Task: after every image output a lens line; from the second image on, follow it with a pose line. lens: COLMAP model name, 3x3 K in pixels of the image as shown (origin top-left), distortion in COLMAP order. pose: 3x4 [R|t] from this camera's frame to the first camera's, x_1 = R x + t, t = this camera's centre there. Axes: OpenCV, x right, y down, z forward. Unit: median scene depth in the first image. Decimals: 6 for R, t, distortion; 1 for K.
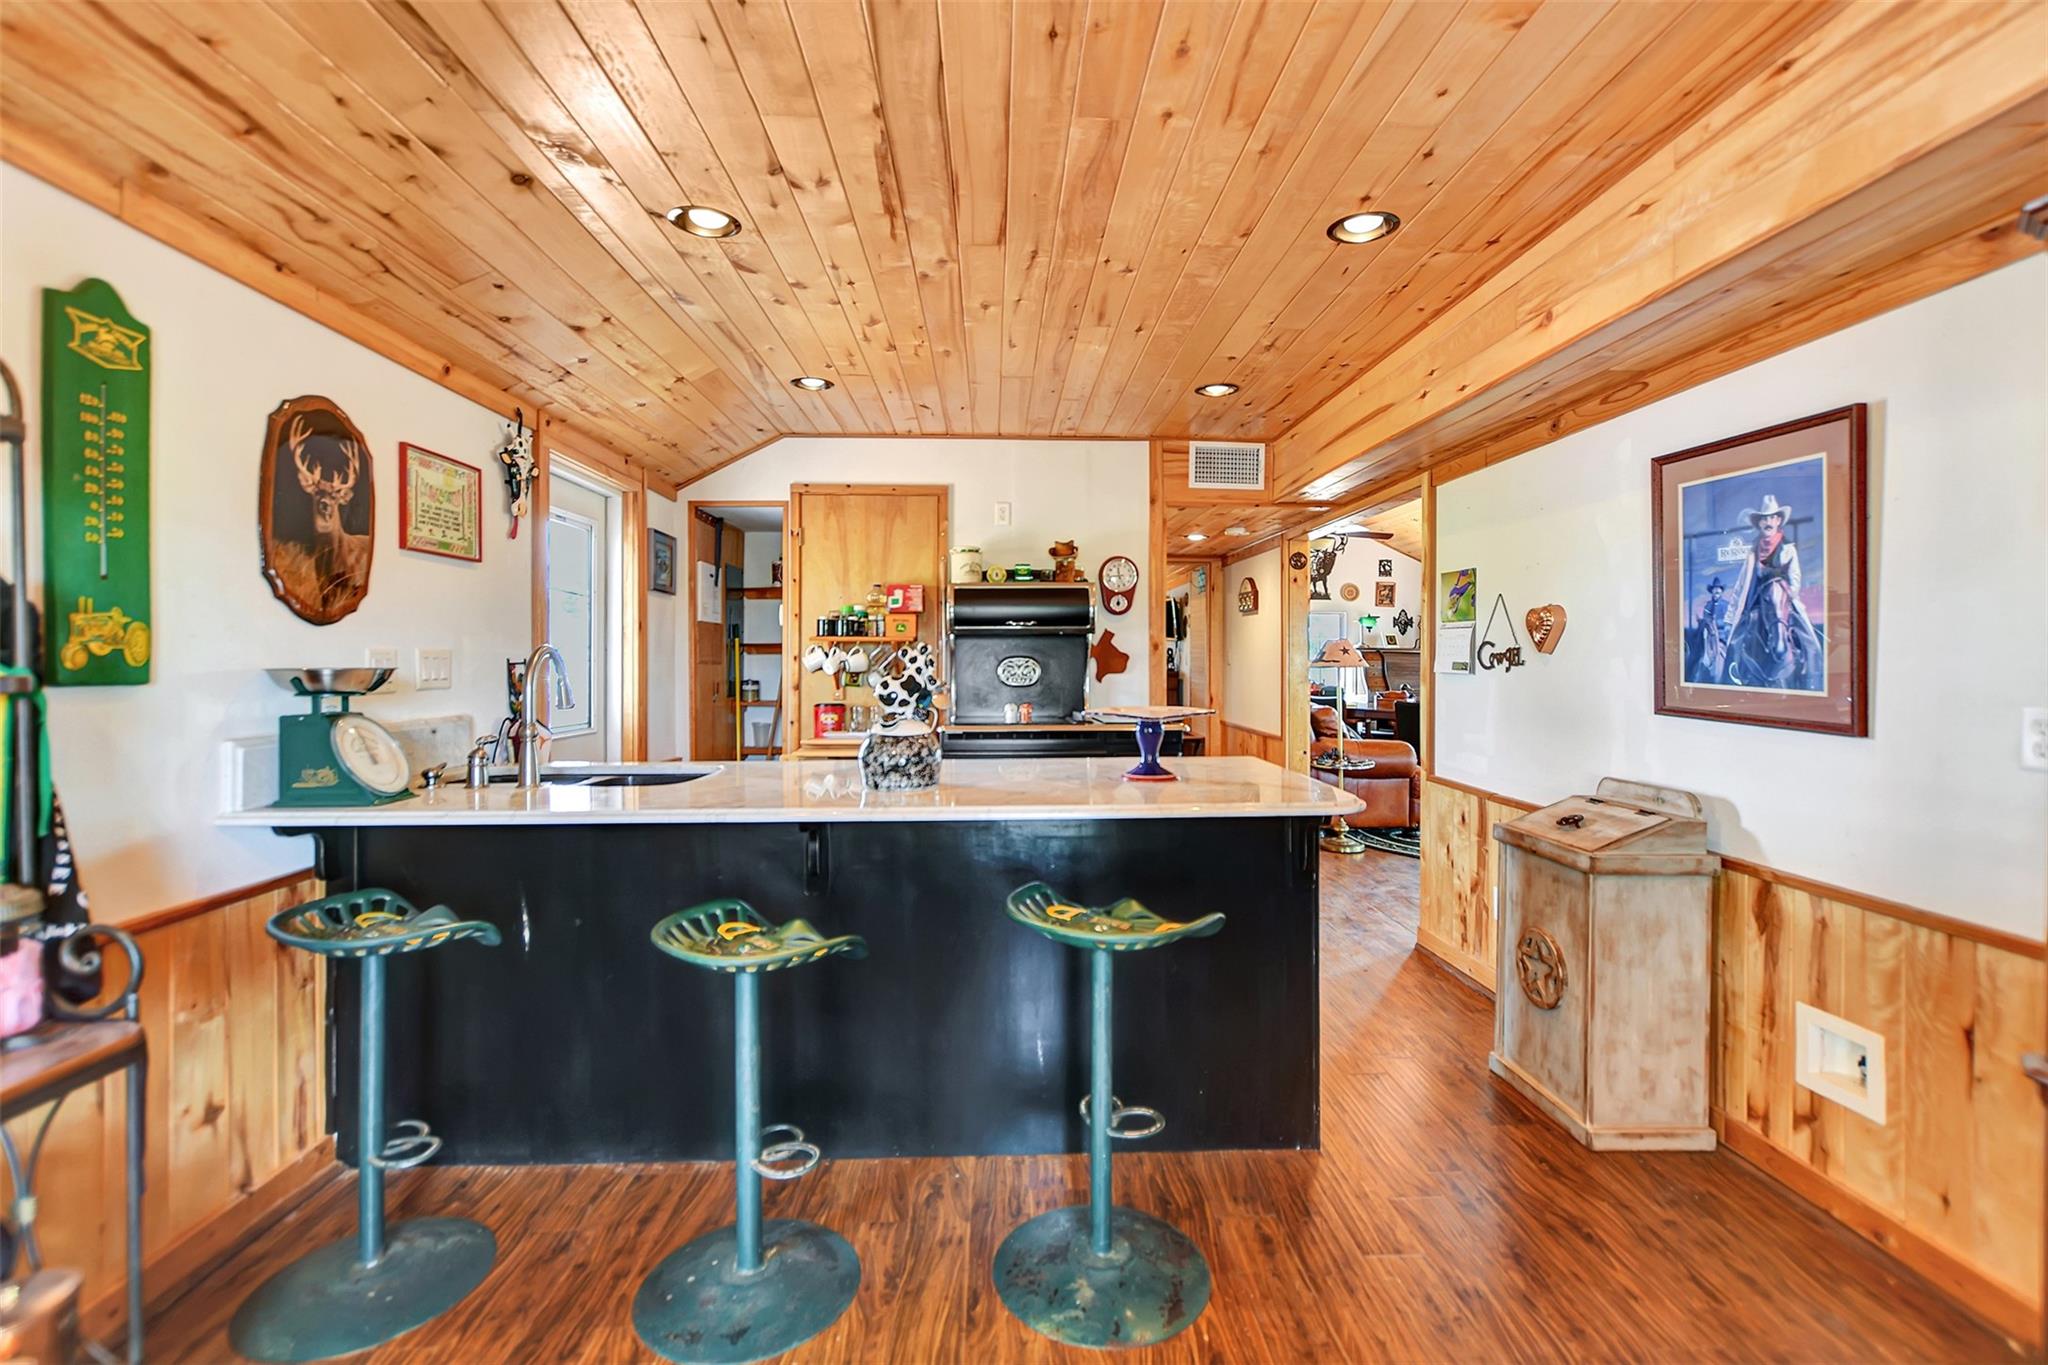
lens RADIAL K [[915.7, 0, 1052.3], [0, 915.7, 655.6], [0, 0, 1]] dist [-0.010235, 0.002399]
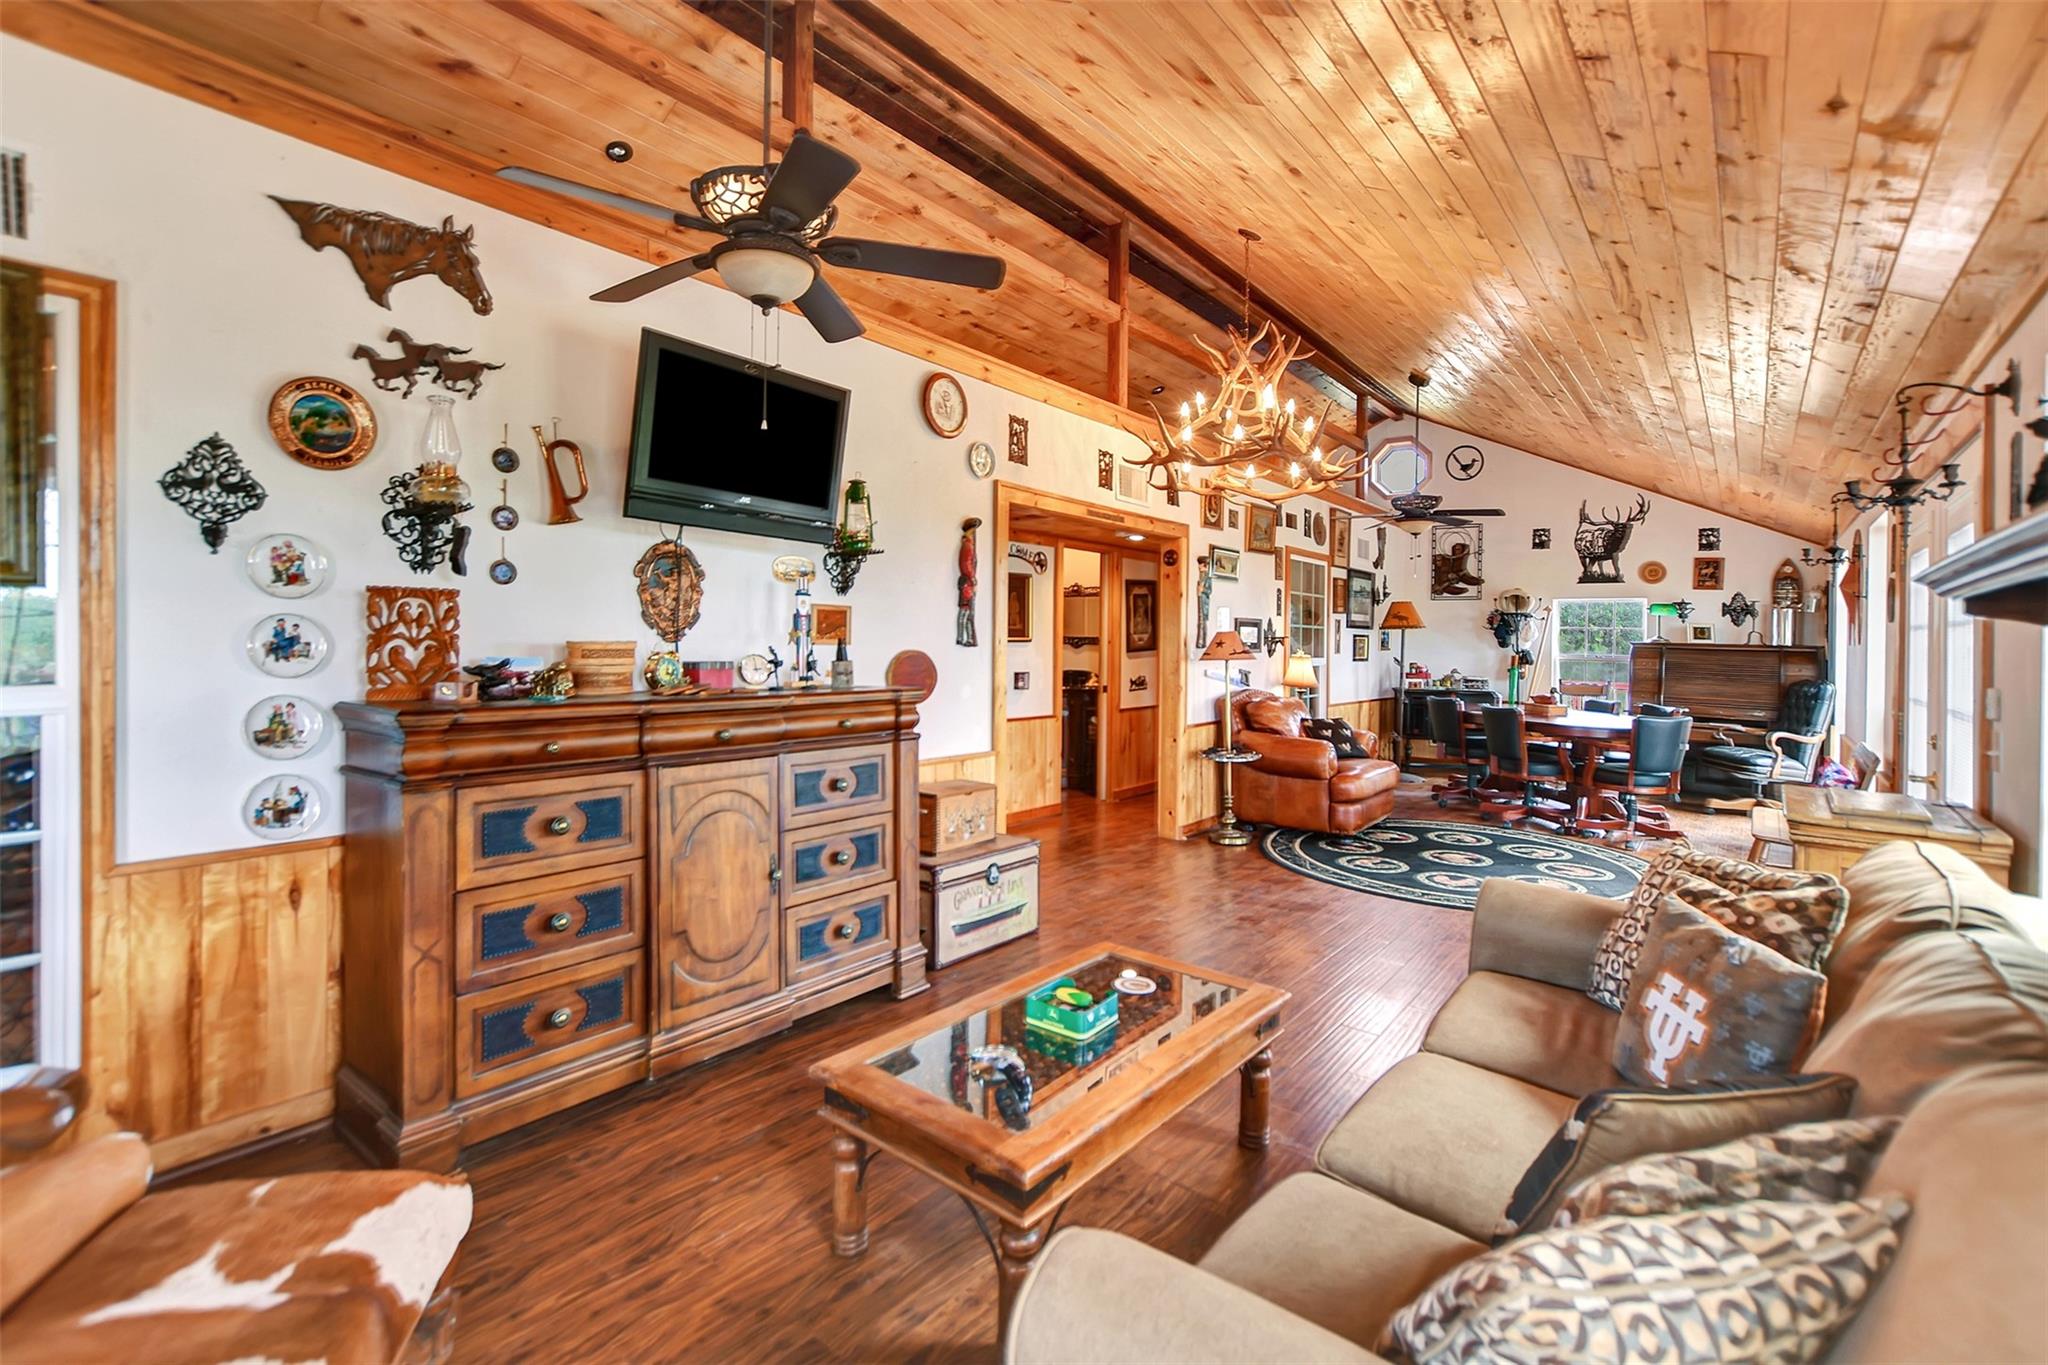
lens RADIAL K [[915.7, 0, 1003.8], [0, 915.7, 629.0], [0, 0, 1]] dist [-0.010235, 0.002399]
pose [[0.741310, 0.003954, -0.671151, 1.383741], [-0.013350, 0.999872, -0.008855, -0.017687], [0.671029, 0.015524, 0.741268, 0.125400]]
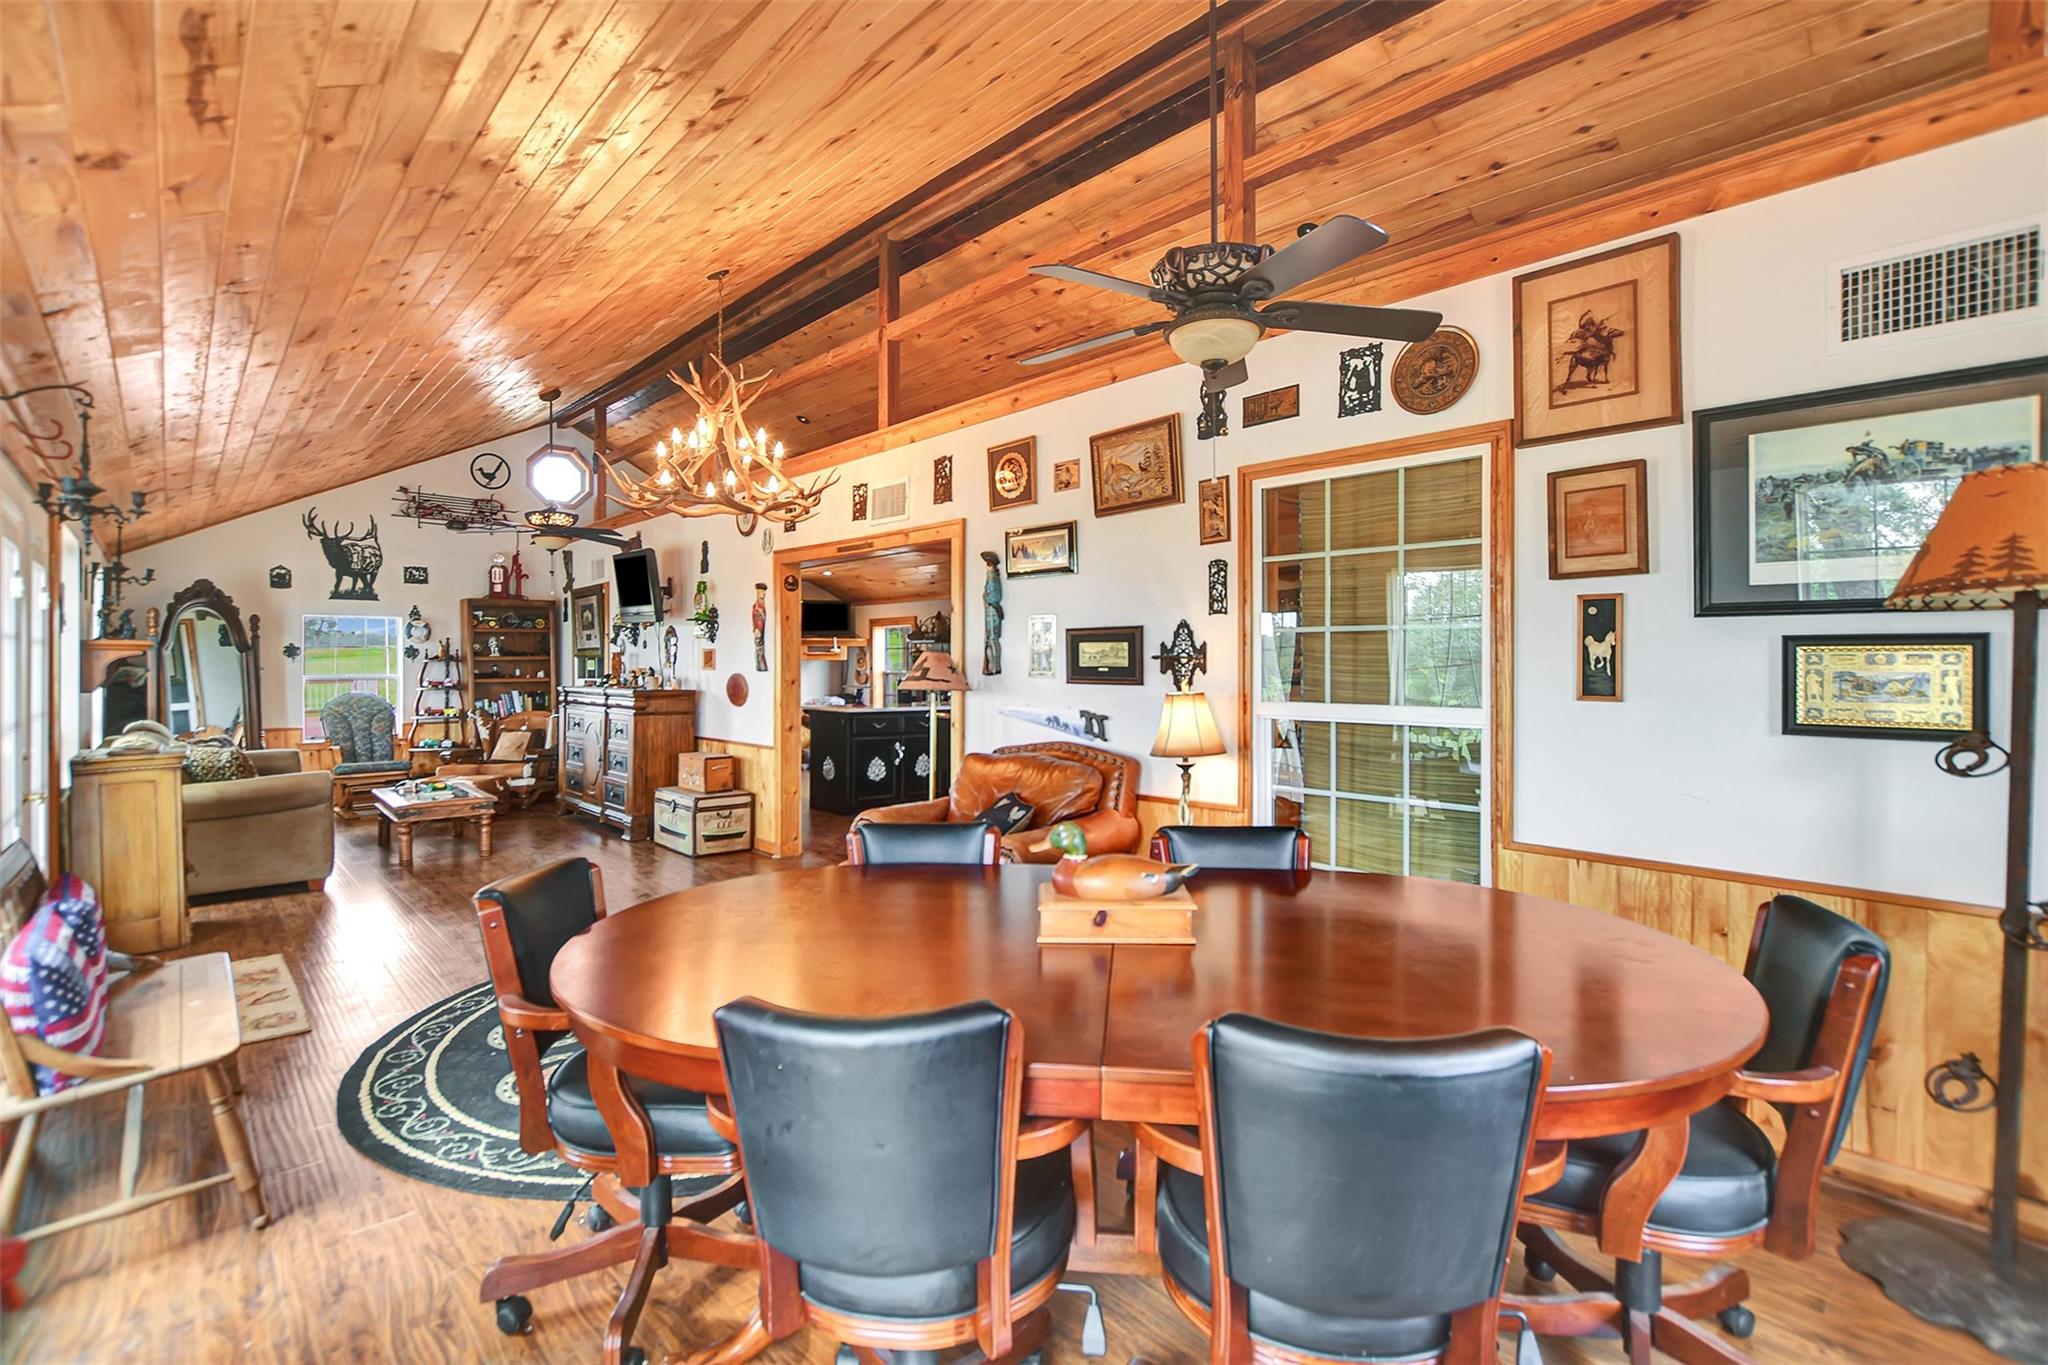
lens RADIAL K [[915.7, 0, 1014.4], [0, 915.7, 661.3], [0, 0, 1]] dist [-0.010235, 0.002399]
pose [[-0.770234, -0.000545, -0.637762, 1.286356], [0.001376, 0.999996, -0.002517, -0.019408], [0.637760, -0.002817, -0.770230, 2.781002]]
